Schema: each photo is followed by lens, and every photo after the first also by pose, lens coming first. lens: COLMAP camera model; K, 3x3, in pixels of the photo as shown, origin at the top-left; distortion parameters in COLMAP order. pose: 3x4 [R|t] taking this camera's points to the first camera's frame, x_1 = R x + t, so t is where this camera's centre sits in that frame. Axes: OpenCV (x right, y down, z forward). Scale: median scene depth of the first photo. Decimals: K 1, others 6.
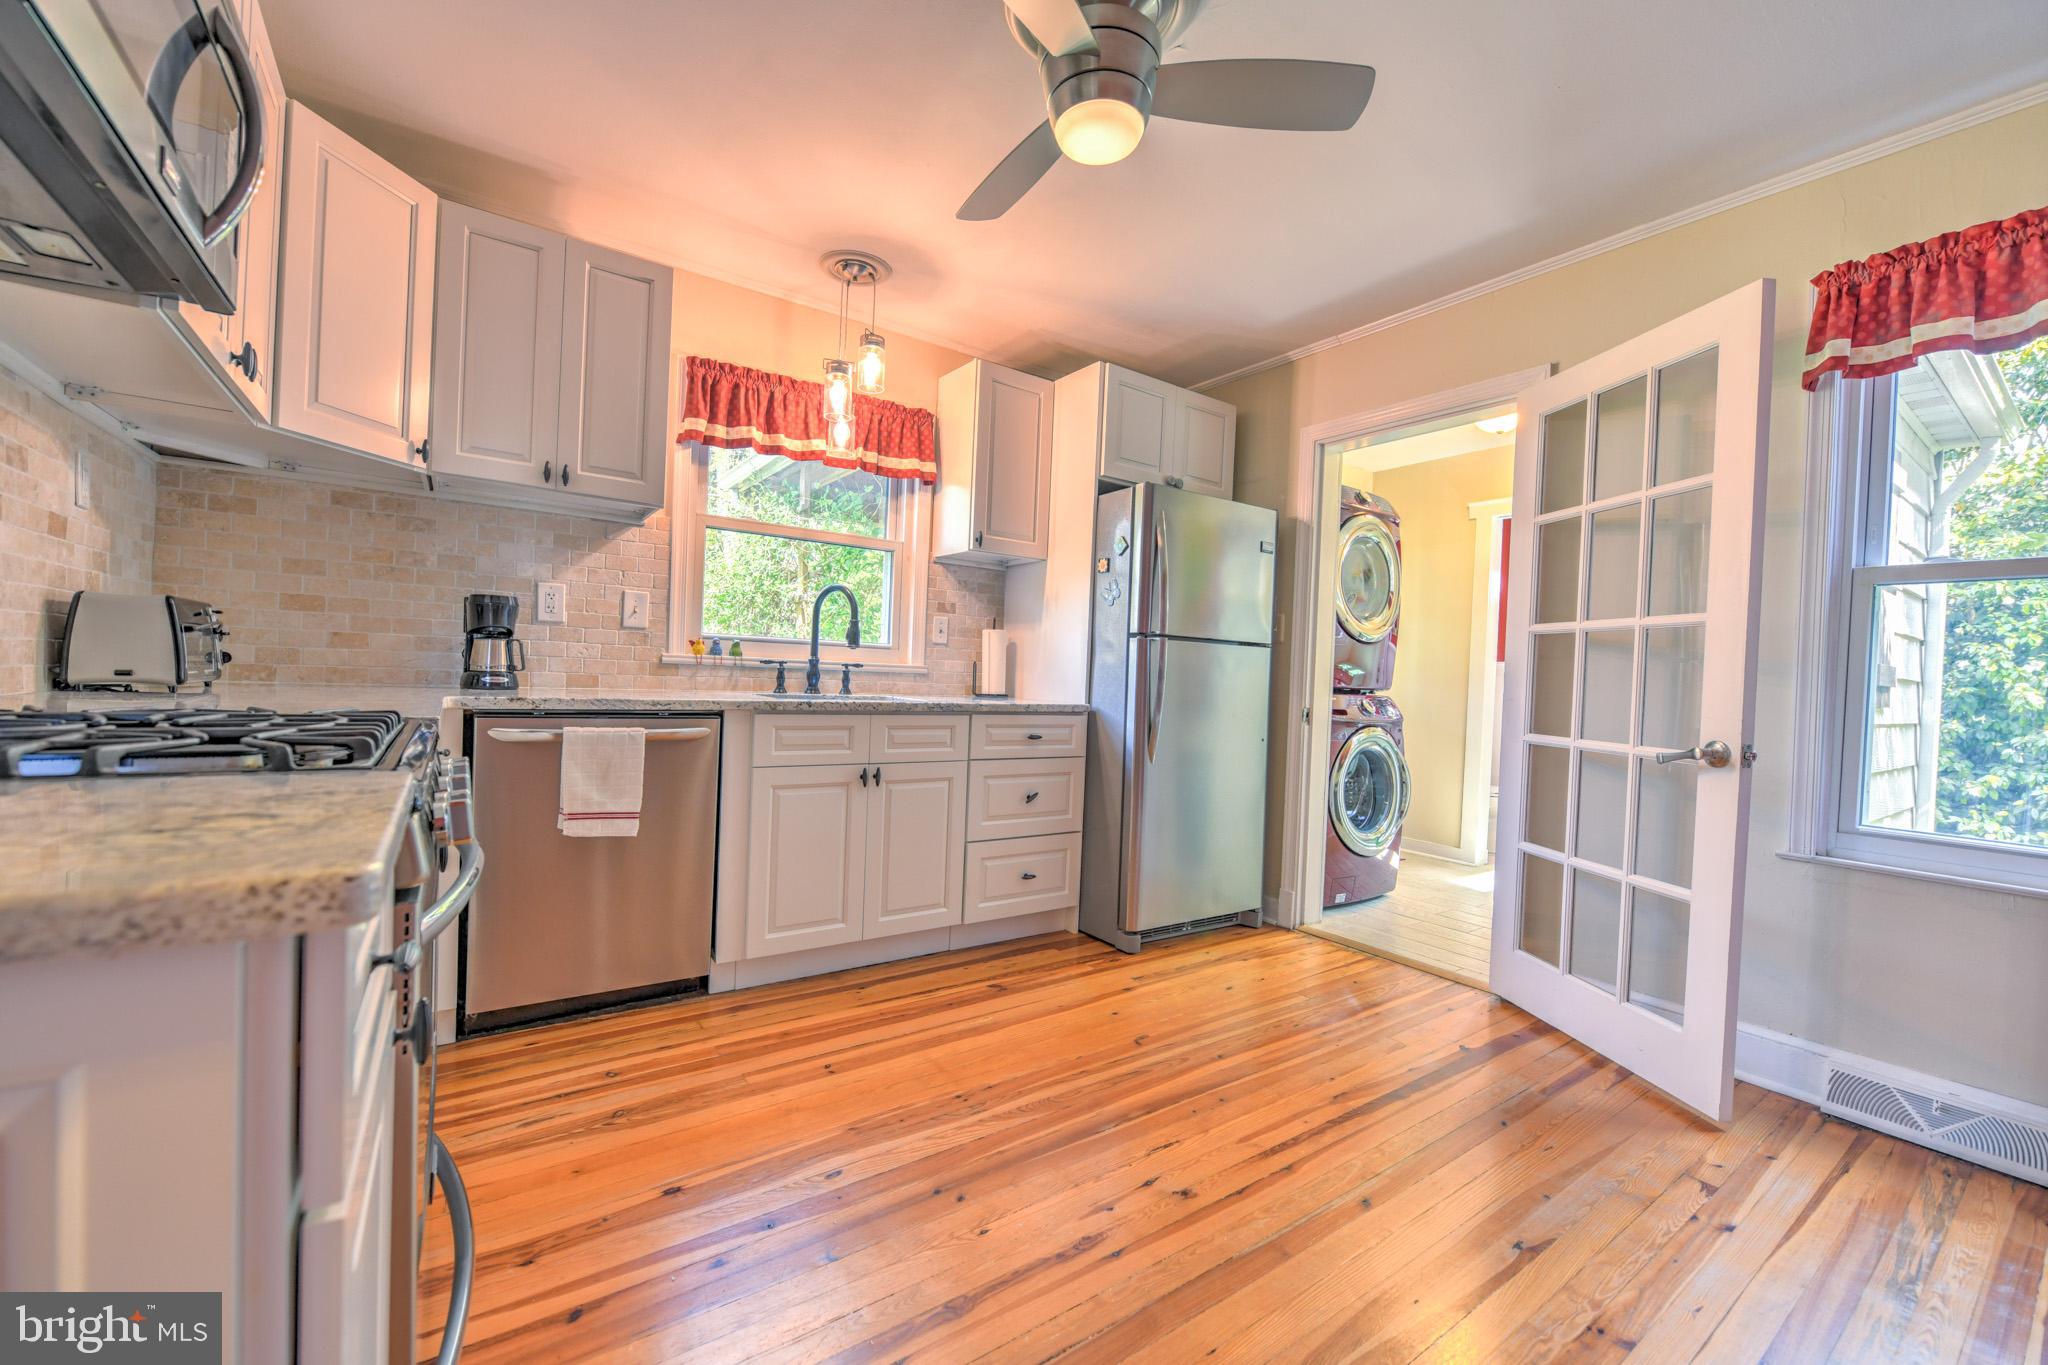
lens RADIAL K [[813.2, 0, 1024.0], [0, 813.2, 682.5], [0, 0, 1]] dist [-0.008752, -0.000412]
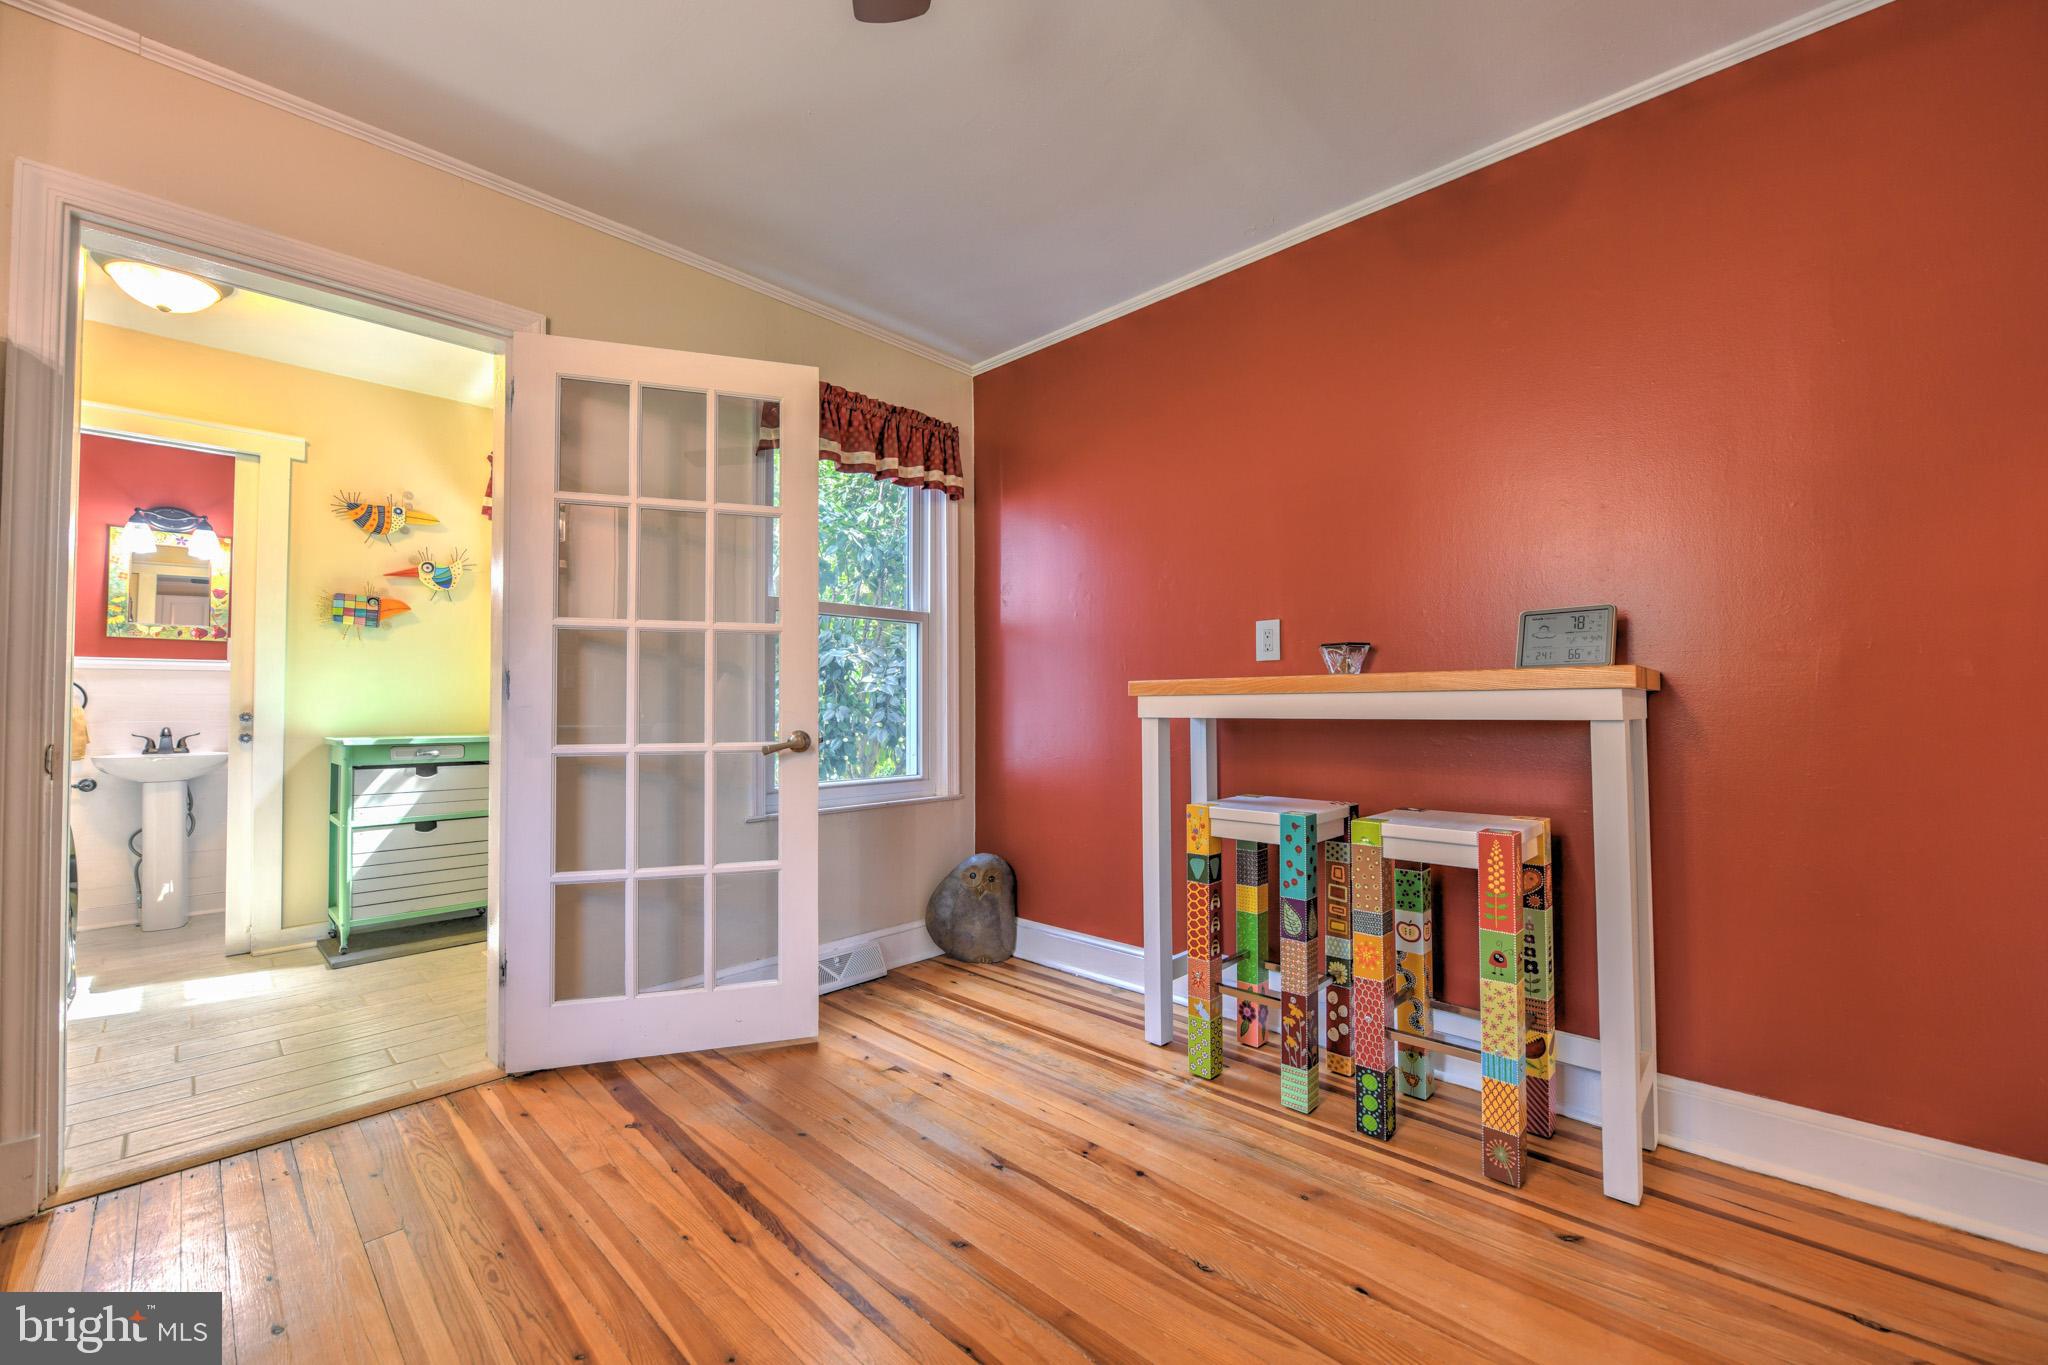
lens RADIAL K [[814.7, 0, 1024.0], [0, 814.7, 682.5], [0, 0, 1]] dist [-0.007460, -0.000540]
pose [[-0.195098, -0.015426, 0.980662, -0.306989], [0.005557, 0.999843, 0.016834, -0.014835], [-0.980768, 0.008734, -0.194982, 0.672529]]
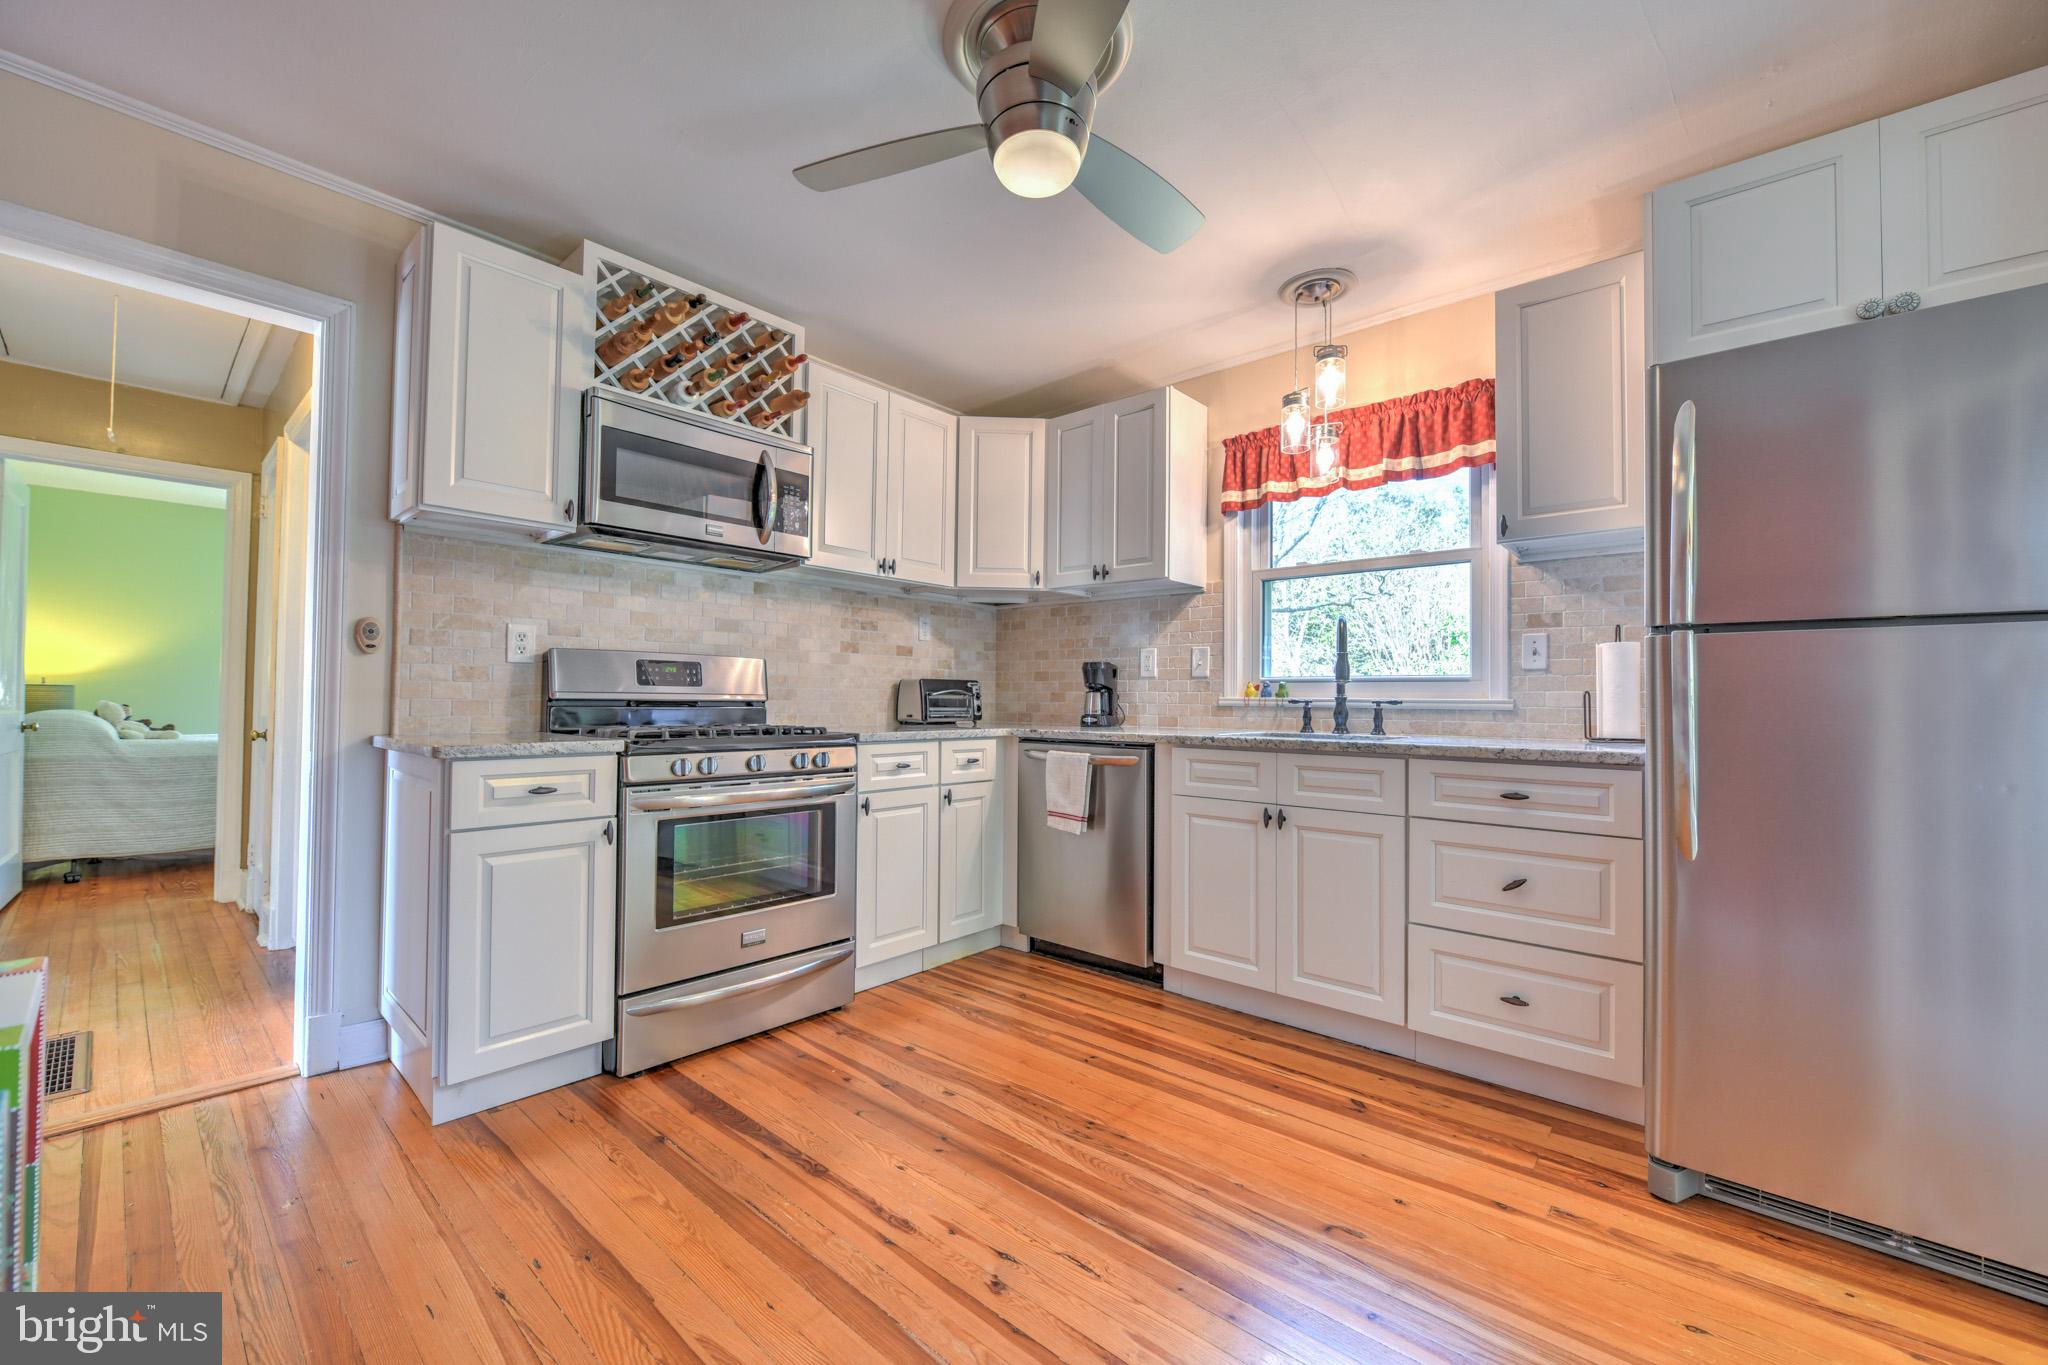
lens RADIAL K [[813.2, 0, 1024.0], [0, 813.2, 682.5], [0, 0, 1]] dist [-0.008752, -0.000412]
pose [[0.230766, -0.060210, -0.971145, 0.673925], [-0.010611, 0.997869, -0.064388, 0.022396], [0.972952, 0.025163, 0.229635, 0.498284]]
